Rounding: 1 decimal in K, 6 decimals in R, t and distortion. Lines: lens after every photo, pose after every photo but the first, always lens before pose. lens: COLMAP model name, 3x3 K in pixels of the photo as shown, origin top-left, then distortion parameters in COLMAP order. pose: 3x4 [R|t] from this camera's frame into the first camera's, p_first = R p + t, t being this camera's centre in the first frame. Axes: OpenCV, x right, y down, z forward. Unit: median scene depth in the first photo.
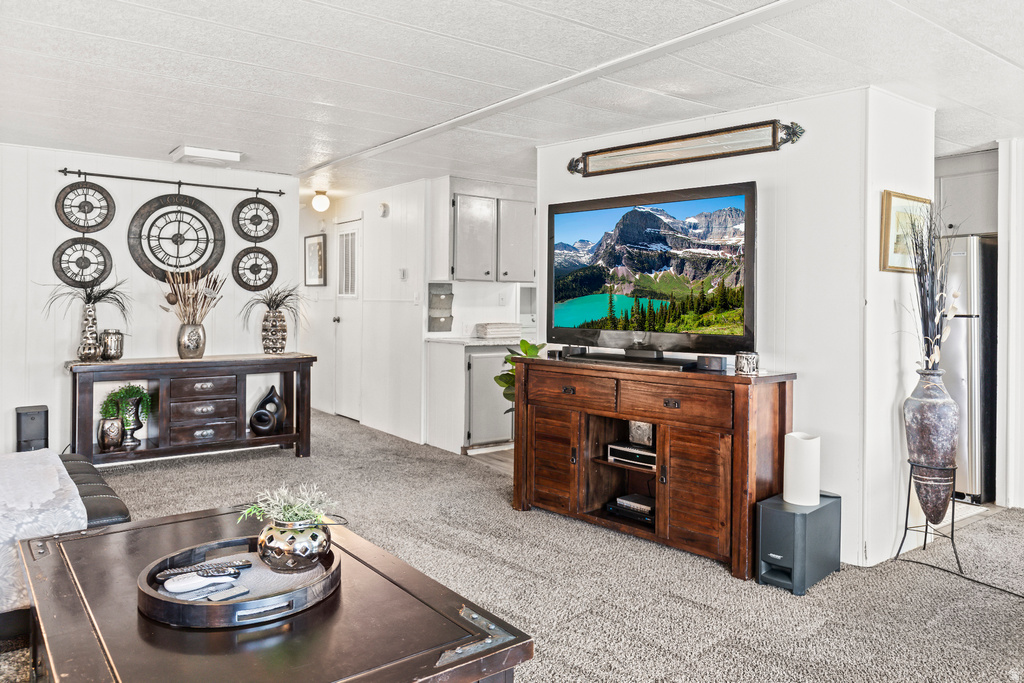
lens RADIAL K [[719.8, 0, 529.5], [0, 719.8, 291.5], [0, 0, 1]] dist [-0.023976, -0.002736]
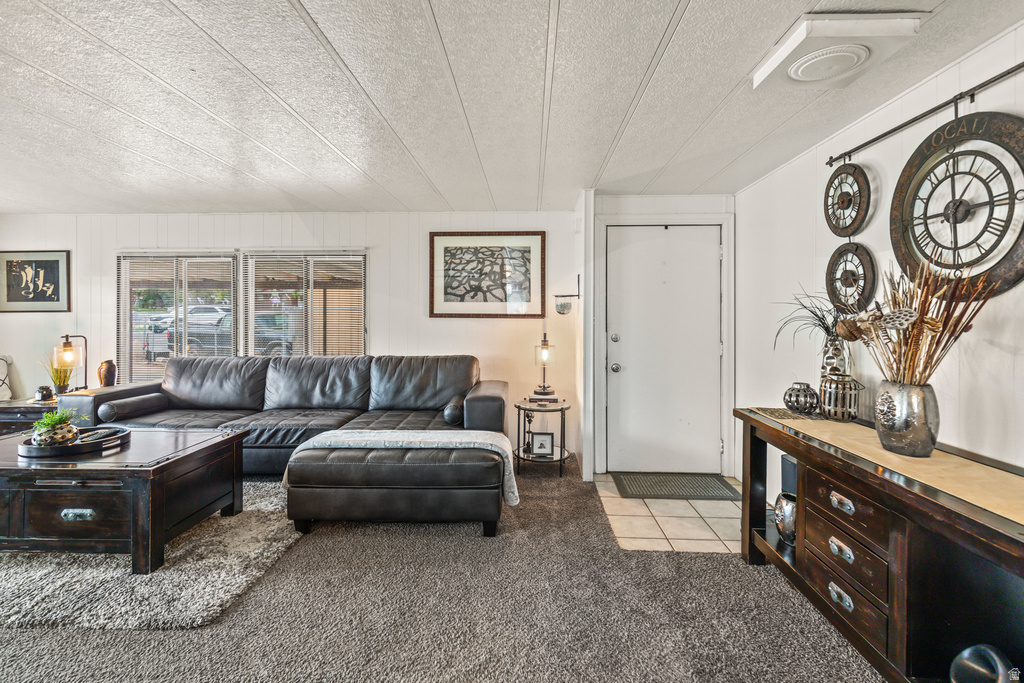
lens RADIAL K [[469.7, 0, 517.2], [0, 469.7, 320.9], [0, 0, 1]] dist [0.003708, -0.000037]
pose [[-0.633580, -0.005079, -0.773661, -0.046765], [-0.002285, 0.999986, -0.004694, 0.004955], [0.773674, -0.001206, -0.633583, 0.978875]]
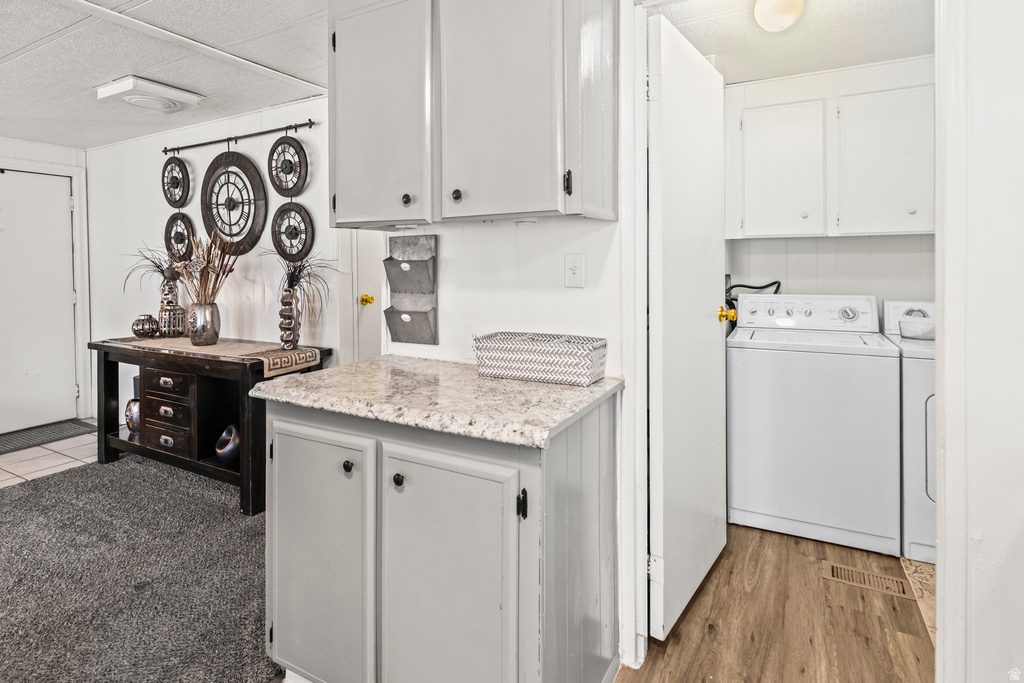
lens RADIAL K [[539.1, 0, 497.1], [0, 539.1, 269.0], [0, 0, 1]] dist [0.002770, 0.002024]
pose [[0.380202, -0.005851, -0.924885, 0.237730], [0.021007, 0.999777, 0.002310, 0.010960], [0.924665, -0.020307, 0.380240, 1.057176]]
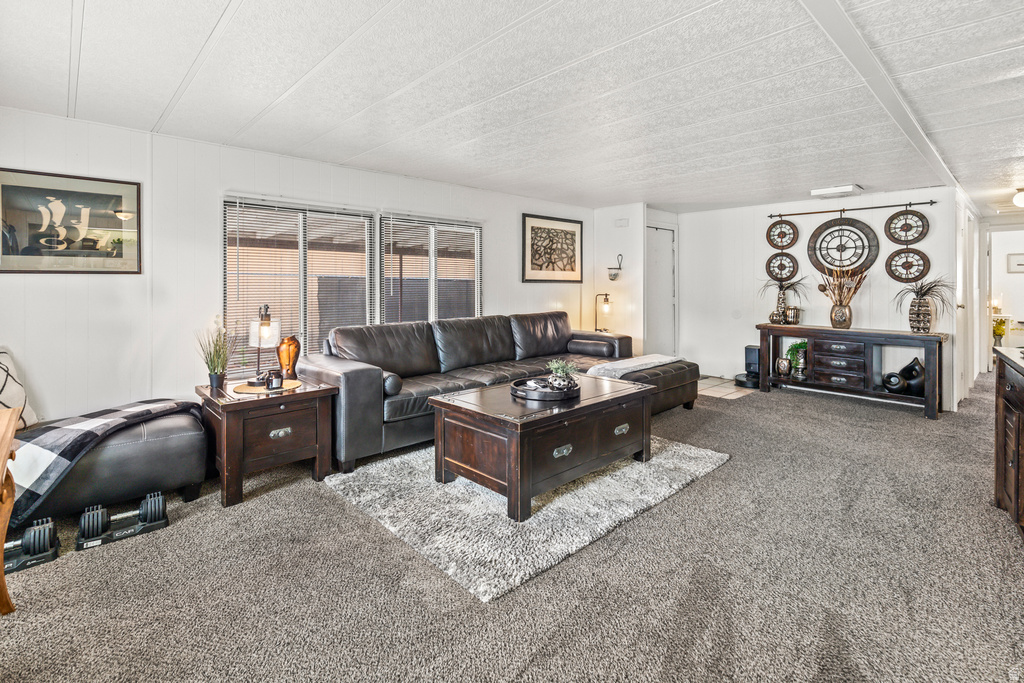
lens RADIAL K [[469.7, 0, 526.5], [0, 469.7, 285.2], [0, 0, 1]] dist [0.003708, -0.000037]
pose [[0.110475, -0.002819, -0.993875, 0.413382], [0.004247, 0.999988, -0.002364, 0.003570], [0.993870, -0.003959, 0.110486, 0.242138]]
